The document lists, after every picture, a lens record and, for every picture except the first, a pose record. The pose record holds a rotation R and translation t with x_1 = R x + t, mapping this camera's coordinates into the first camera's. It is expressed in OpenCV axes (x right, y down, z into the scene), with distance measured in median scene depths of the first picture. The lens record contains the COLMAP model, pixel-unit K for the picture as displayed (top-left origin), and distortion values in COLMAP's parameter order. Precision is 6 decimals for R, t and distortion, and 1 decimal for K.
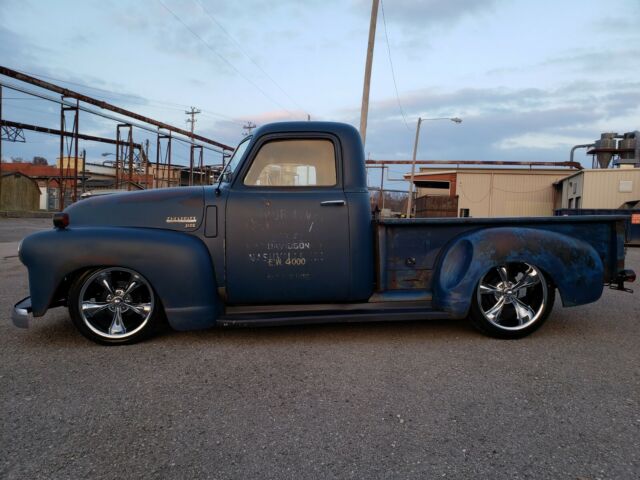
lens RADIAL K [[486.6, 0, 321.5], [0, 486.6, 219.5], [0, 0, 1]] dist [0.014700, 0.000598]
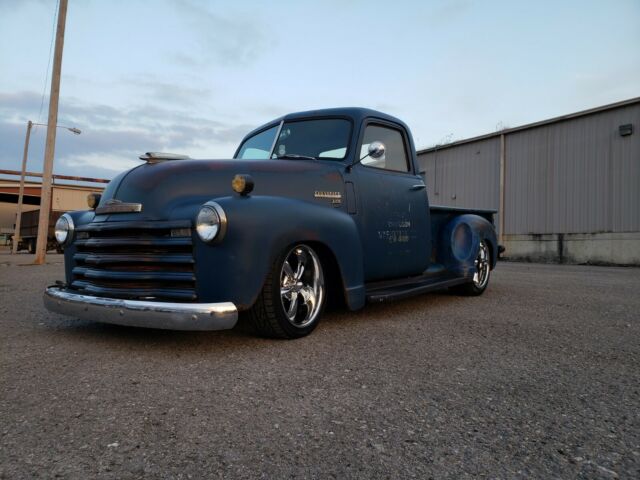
lens RADIAL K [[510.9, 0, 320.0], [0, 510.9, 240.0], [0, 0, 1]] dist [0.150119, -0.495469]
pose [[0.674610, -0.008911, 0.738121, -0.974006], [0.015492, 0.999878, -0.002088, 0.084509], [-0.738012, 0.012843, 0.674665, 0.342090]]
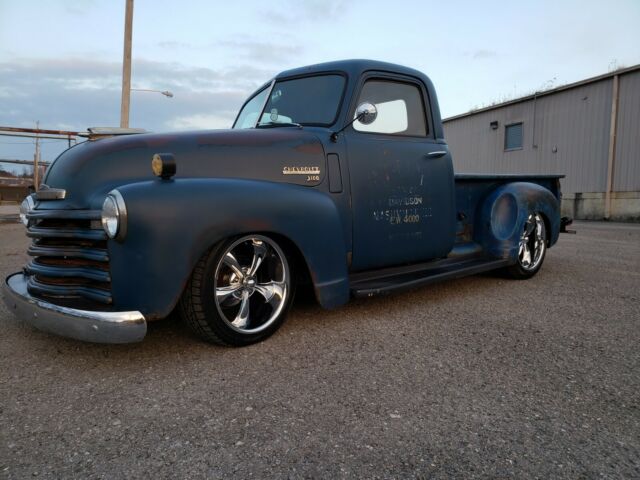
lens RADIAL K [[503.6, 0, 308.3], [0, 503.6, 243.1], [0, 0, 1]] dist [0.026820, 0.003059]
pose [[0.811530, -0.068195, 0.580317, -0.717873], [0.020387, 0.995866, 0.088519, 0.042502], [-0.583955, -0.060005, 0.809565, 0.328906]]
